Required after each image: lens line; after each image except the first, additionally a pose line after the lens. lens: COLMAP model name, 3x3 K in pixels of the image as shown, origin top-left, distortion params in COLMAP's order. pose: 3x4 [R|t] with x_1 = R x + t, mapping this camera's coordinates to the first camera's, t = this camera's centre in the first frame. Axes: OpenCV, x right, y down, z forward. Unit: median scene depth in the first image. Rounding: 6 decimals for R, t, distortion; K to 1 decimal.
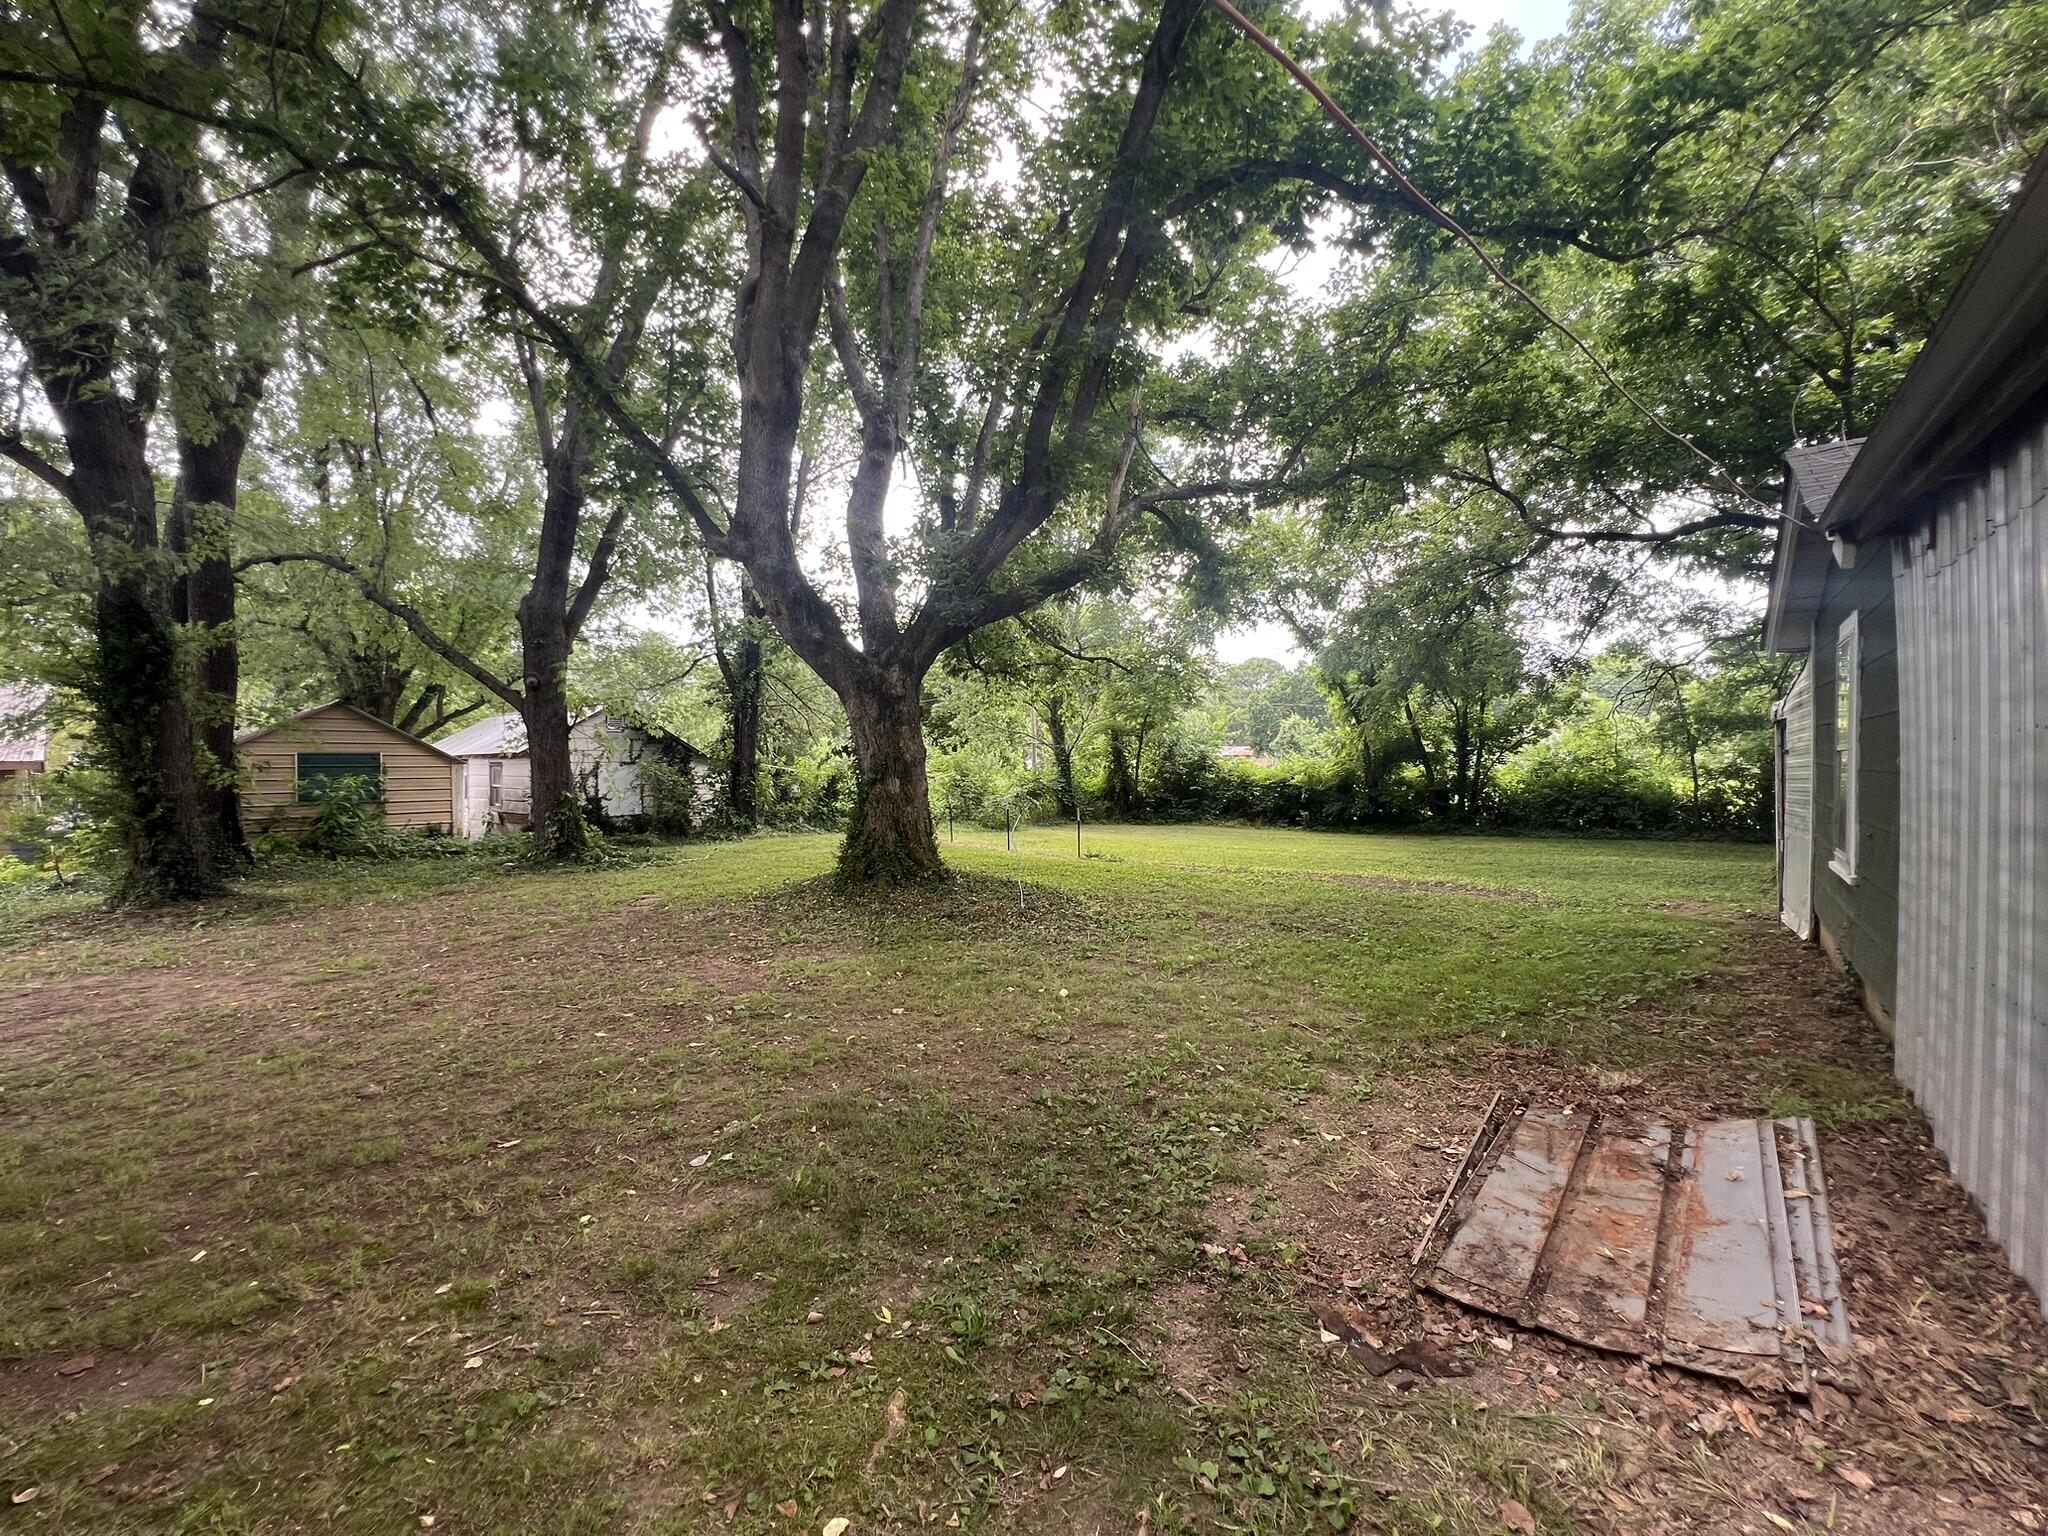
lens RADIAL K [[816.5, 0, 1012.6], [0, 816.5, 764.1], [0, 0, 1]] dist [-0.005002, 0.001327]
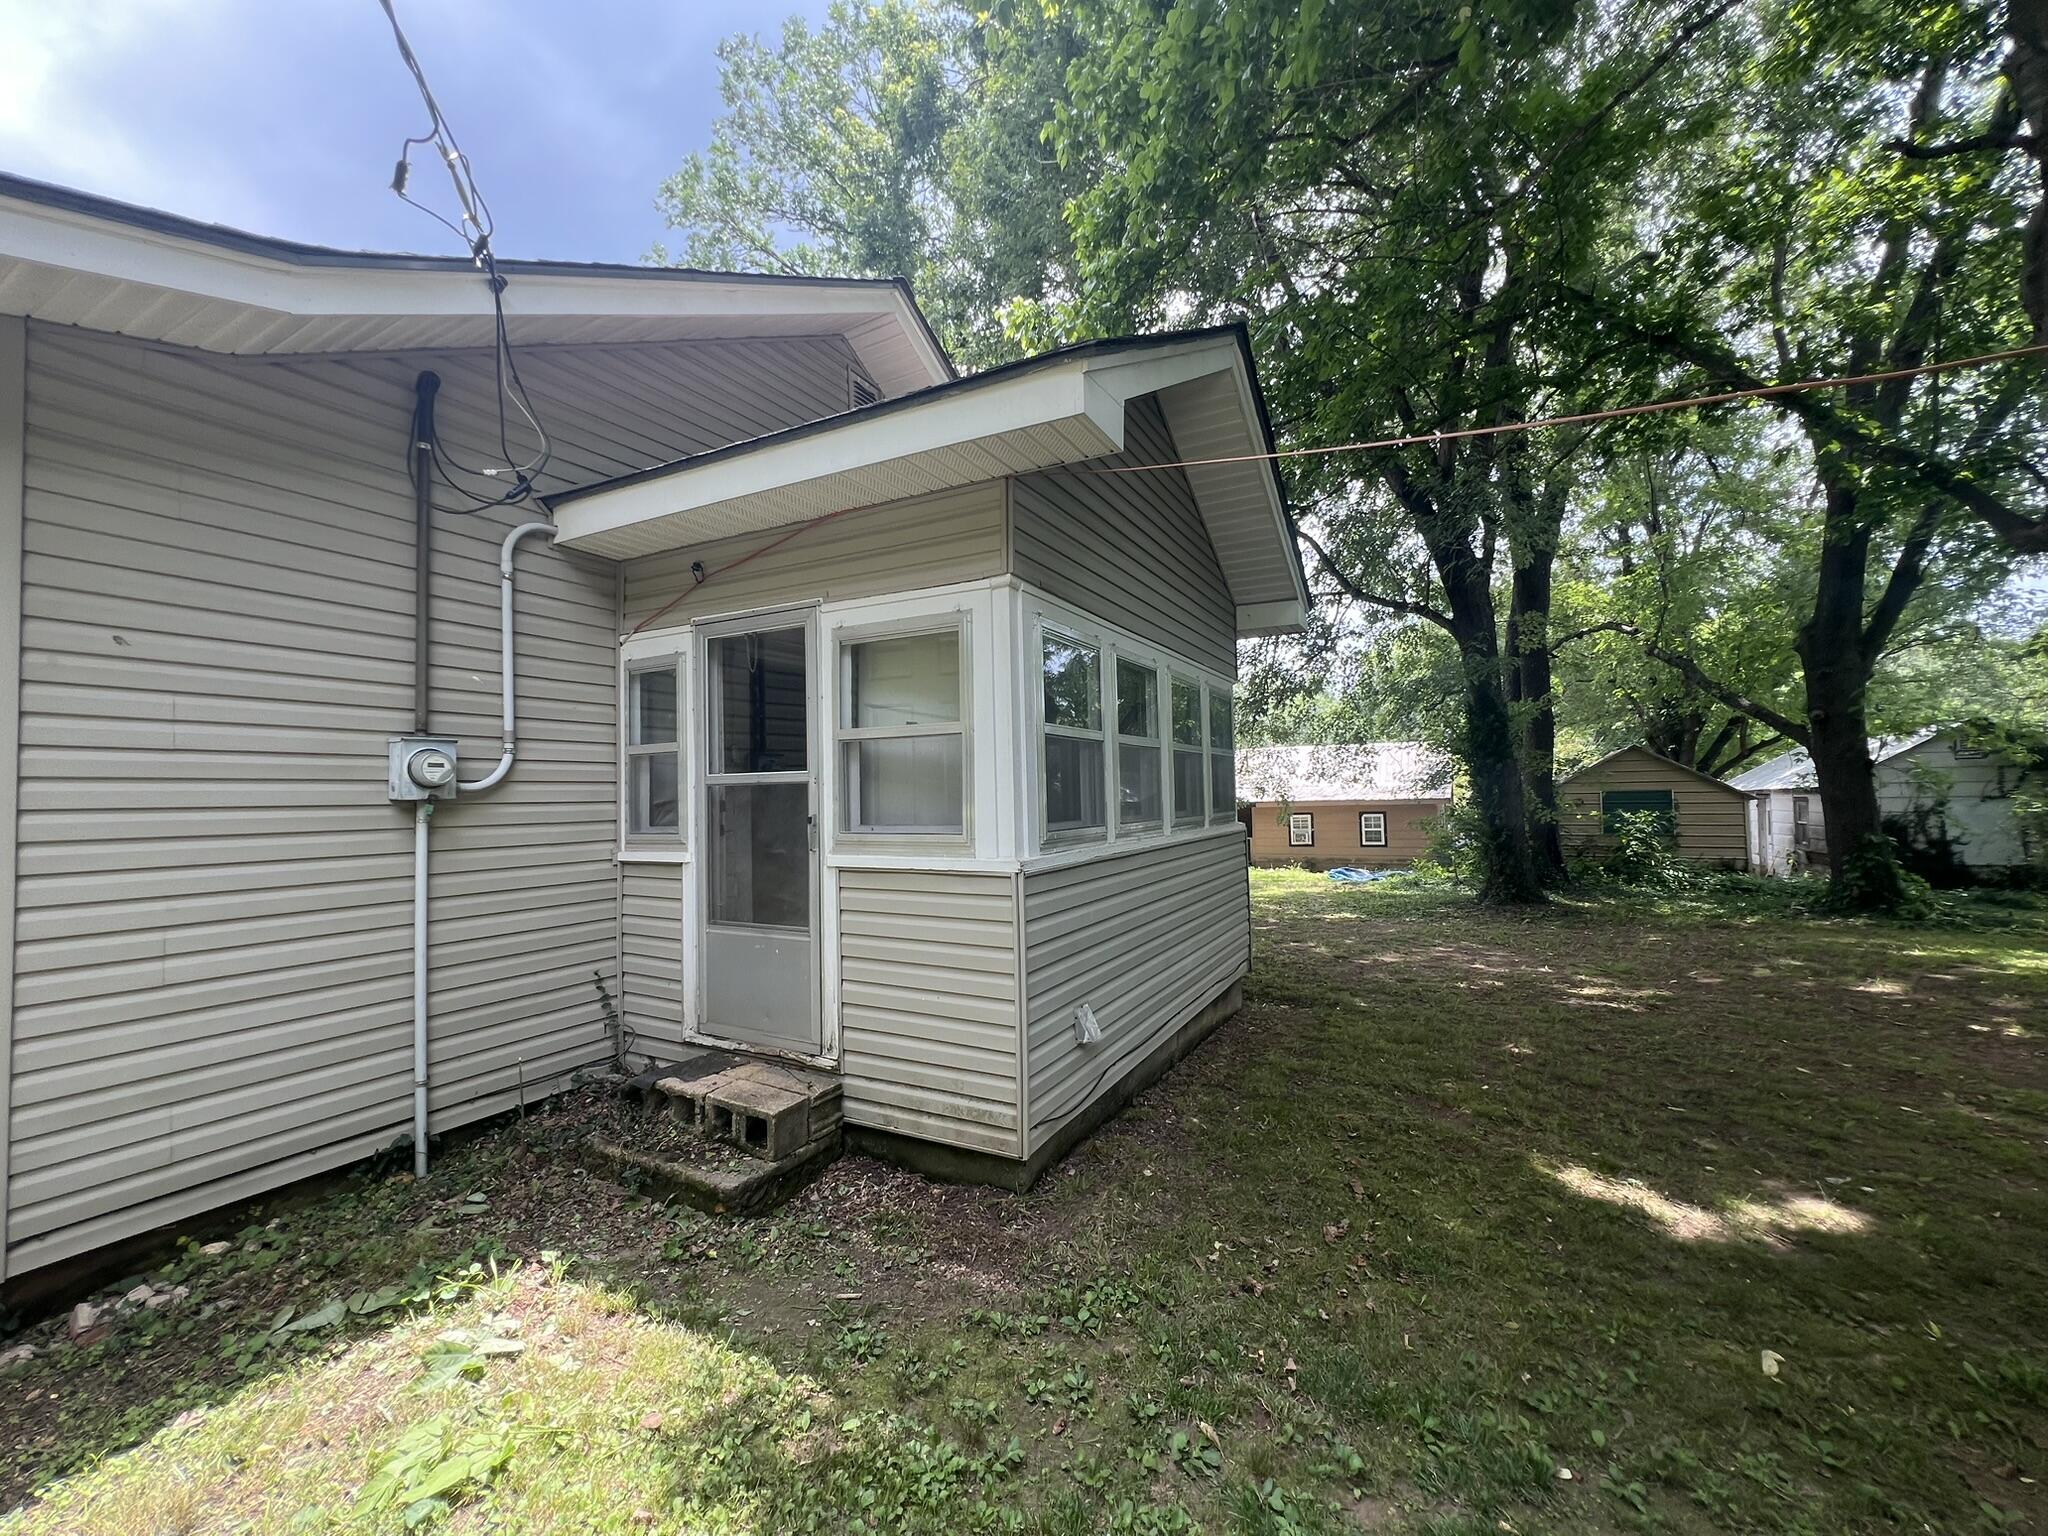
lens RADIAL K [[816.5, 0, 1022.4], [0, 816.5, 769.0], [0, 0, 1]] dist [-0.005002, 0.001327]
pose [[0.205521, -0.037399, -0.977938, 0.141247], [0.011185, 0.999294, -0.035865, -0.016495], [0.978589, -0.003567, 0.205794, -0.094109]]
